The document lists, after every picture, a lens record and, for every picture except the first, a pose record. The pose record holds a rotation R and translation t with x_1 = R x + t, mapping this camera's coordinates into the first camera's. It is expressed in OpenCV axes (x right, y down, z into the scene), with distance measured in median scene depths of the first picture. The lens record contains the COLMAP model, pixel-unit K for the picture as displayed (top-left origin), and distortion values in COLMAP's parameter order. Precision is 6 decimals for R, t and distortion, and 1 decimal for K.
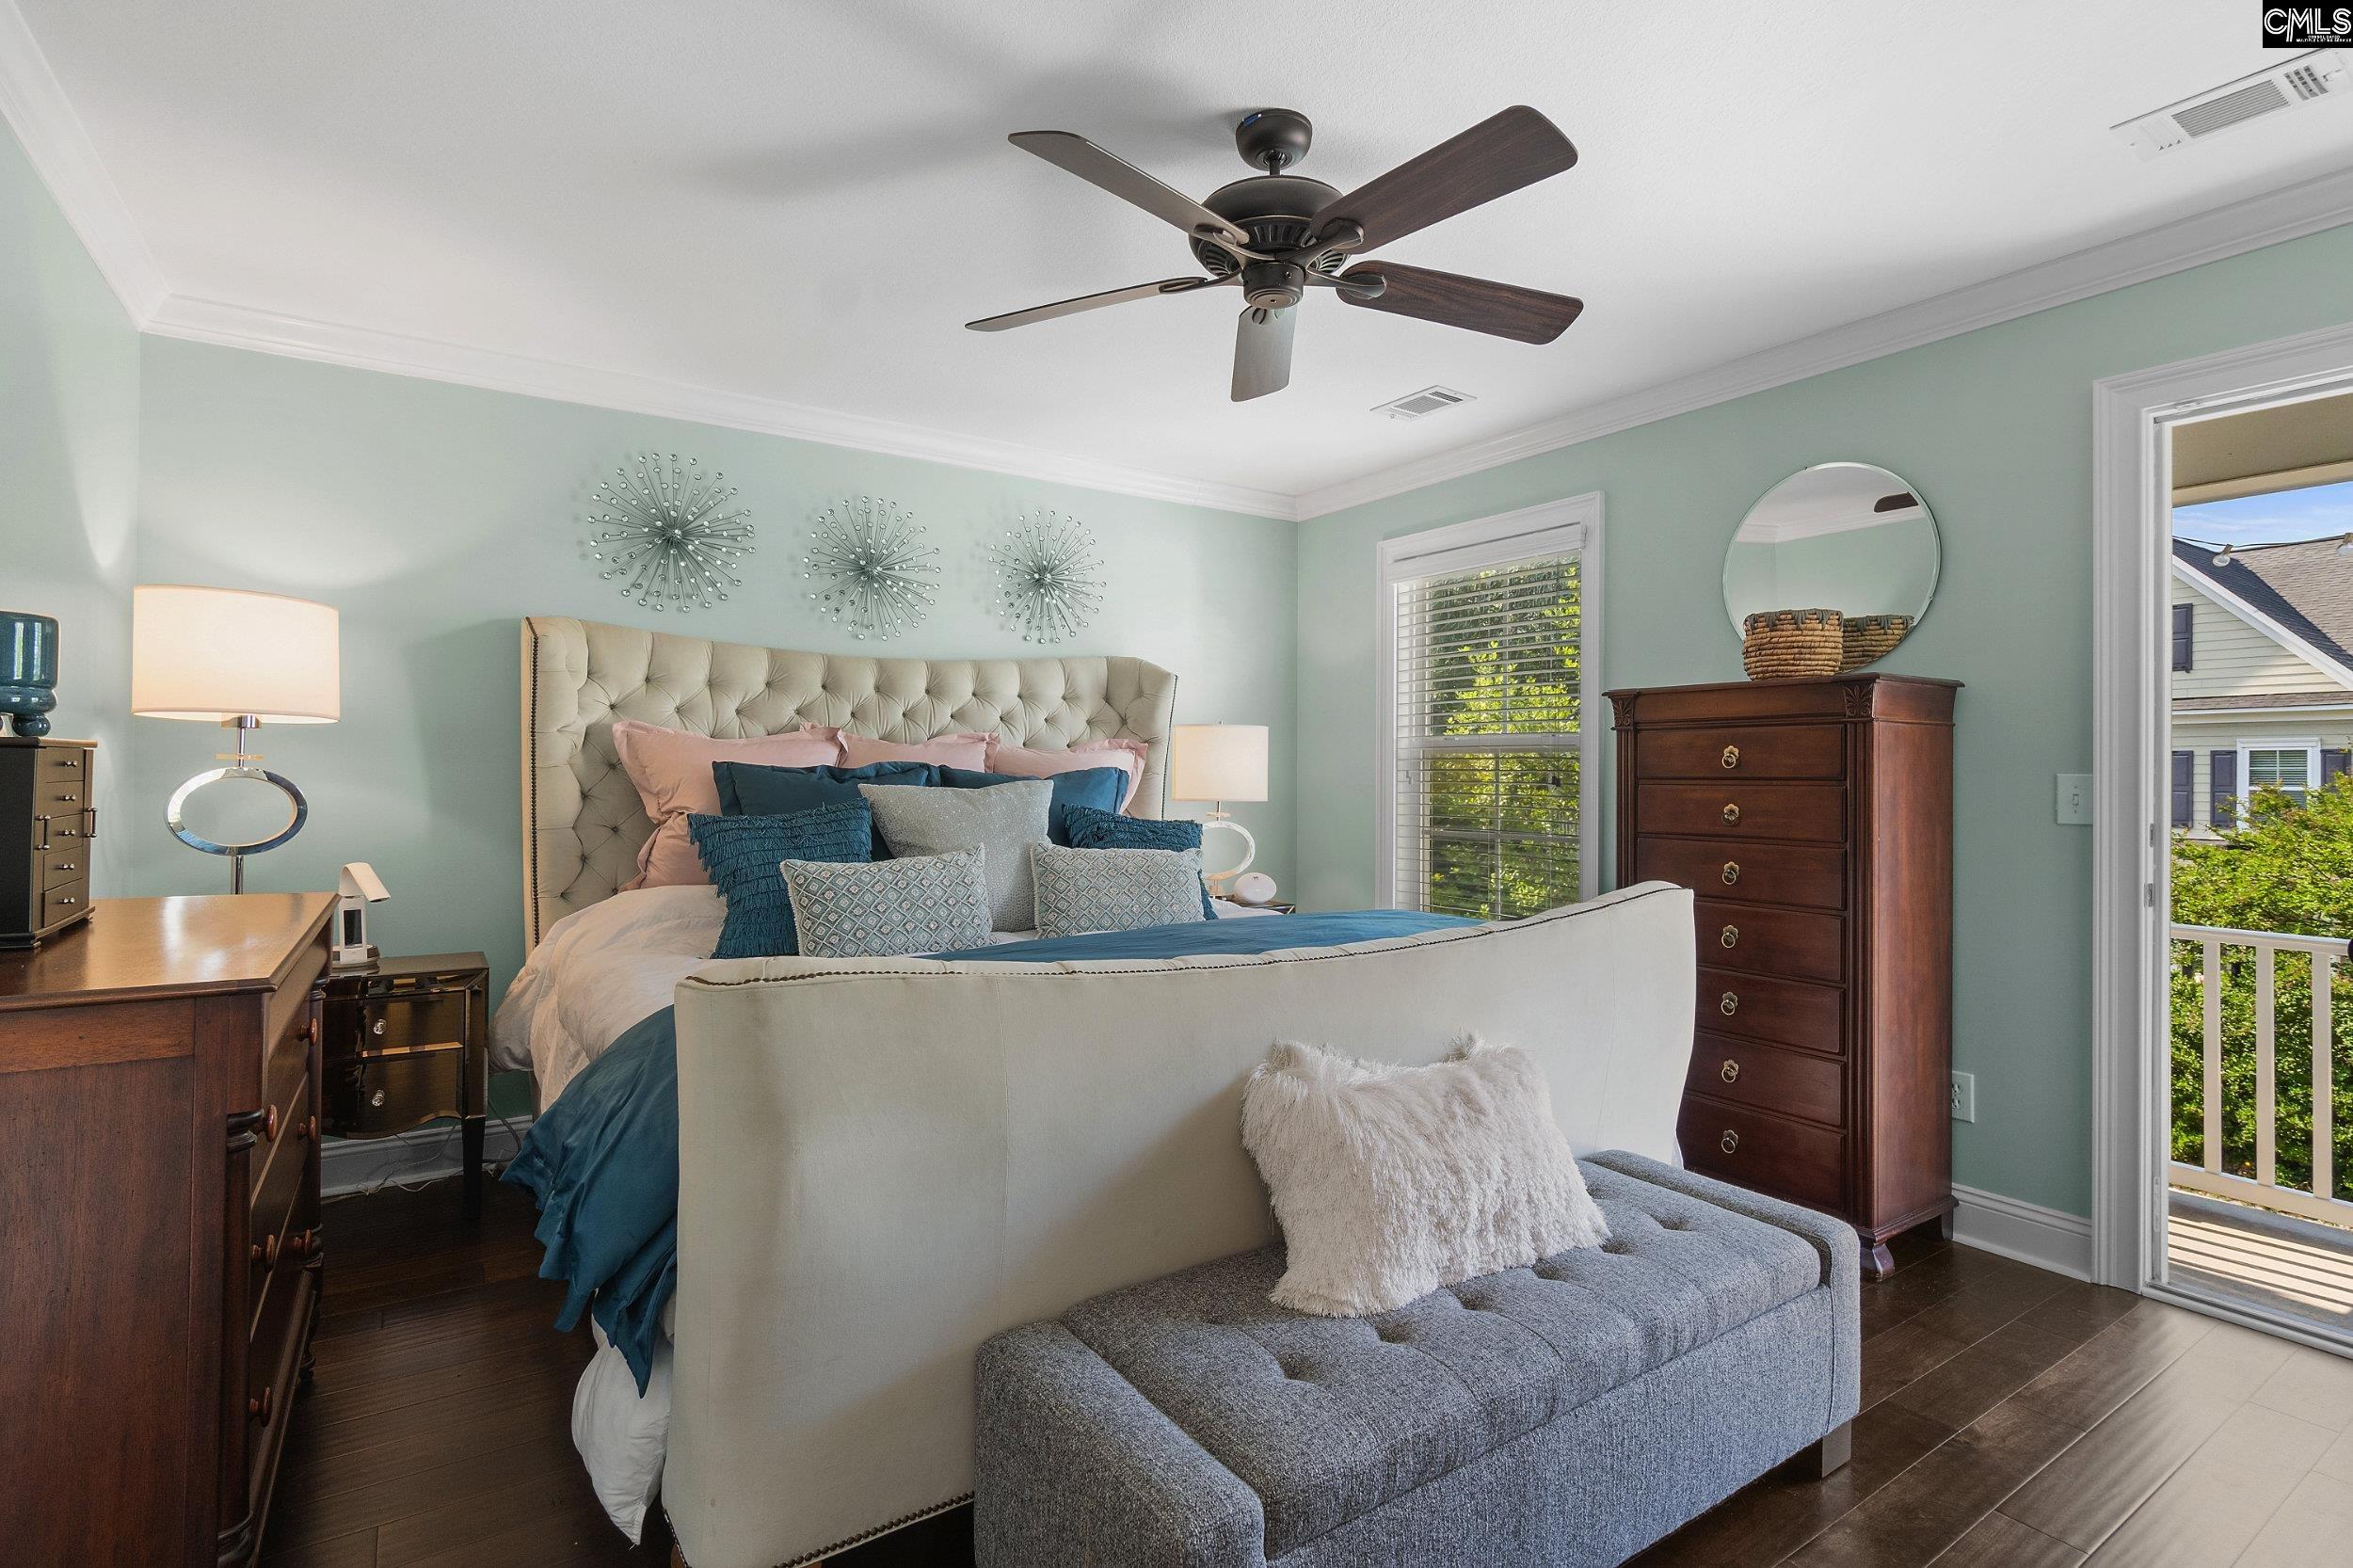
lens RADIAL K [[1087.4, 0, 1172.4], [0, 1087.4, 746.9], [0, 0, 1]] dist [0.000453, 0.000012]
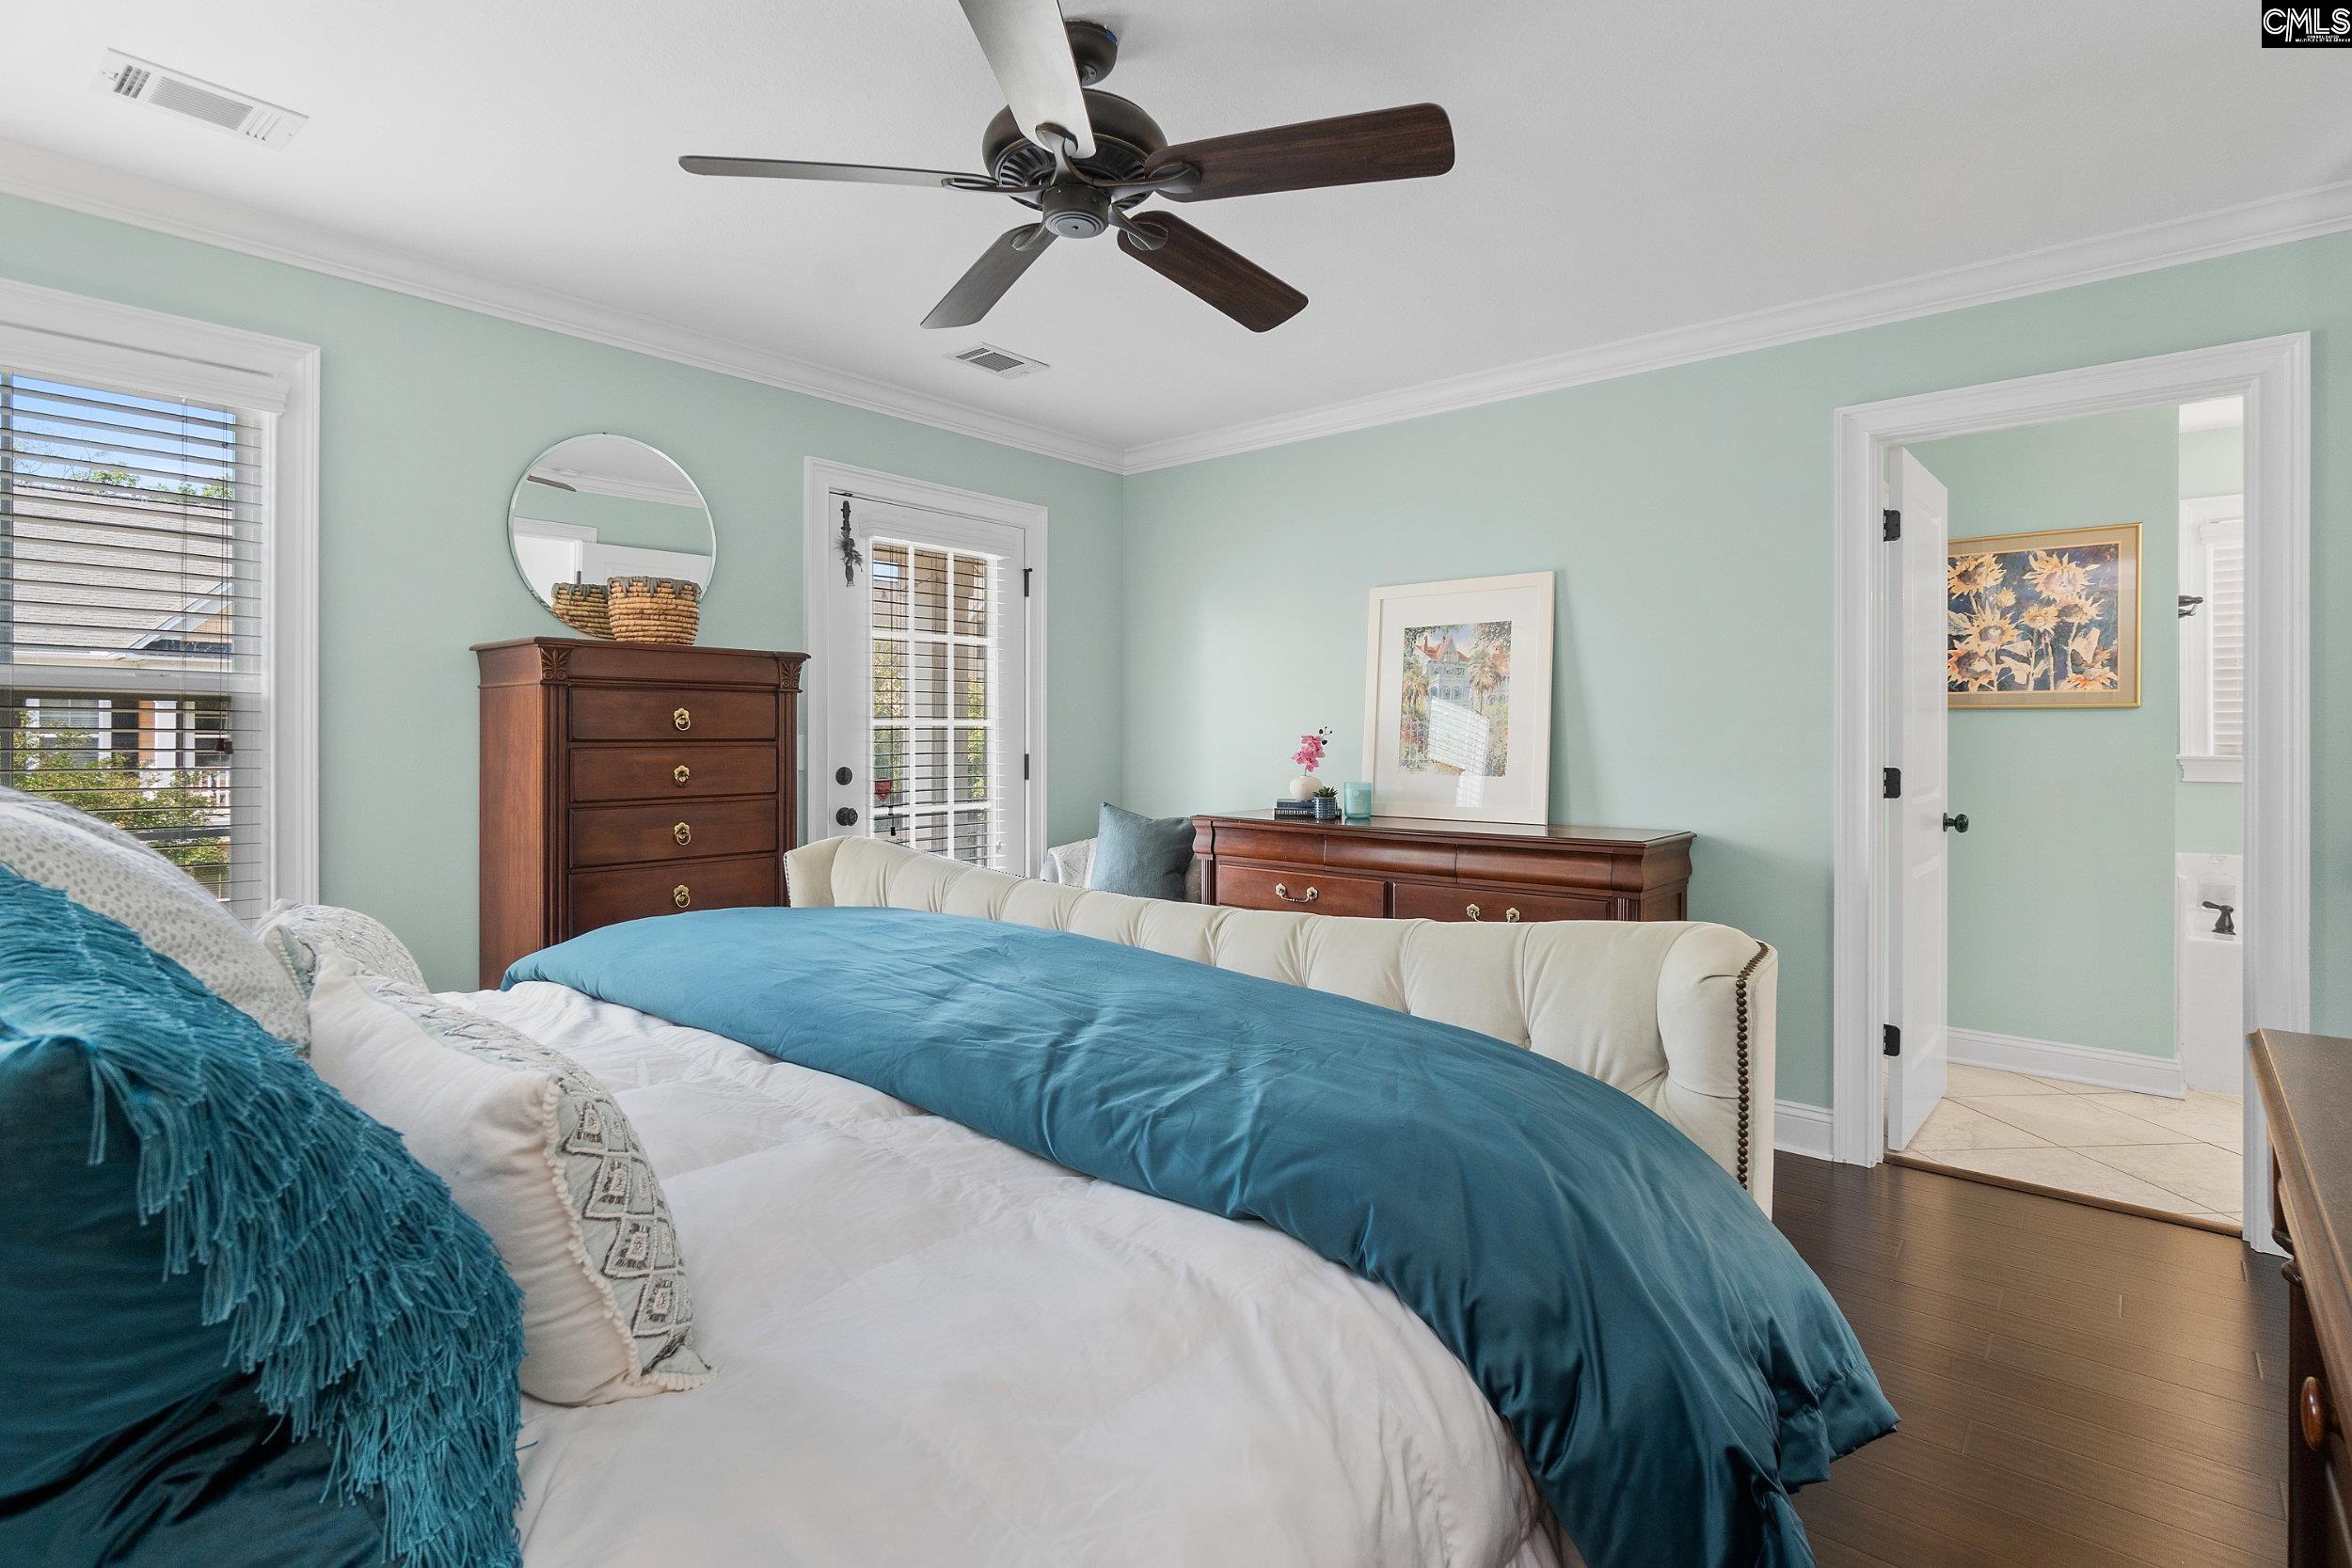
lens RADIAL K [[1086.9, 0, 1171.9], [0, 1086.9, 746.9], [0, 0, 1]] dist [0.000453, 0.000012]
pose [[-0.251416, -0.005909, 0.967861, -0.580844], [-0.014017, 0.999899, 0.002464, 0.025736], [-0.967778, -0.012947, -0.251474, 0.802899]]
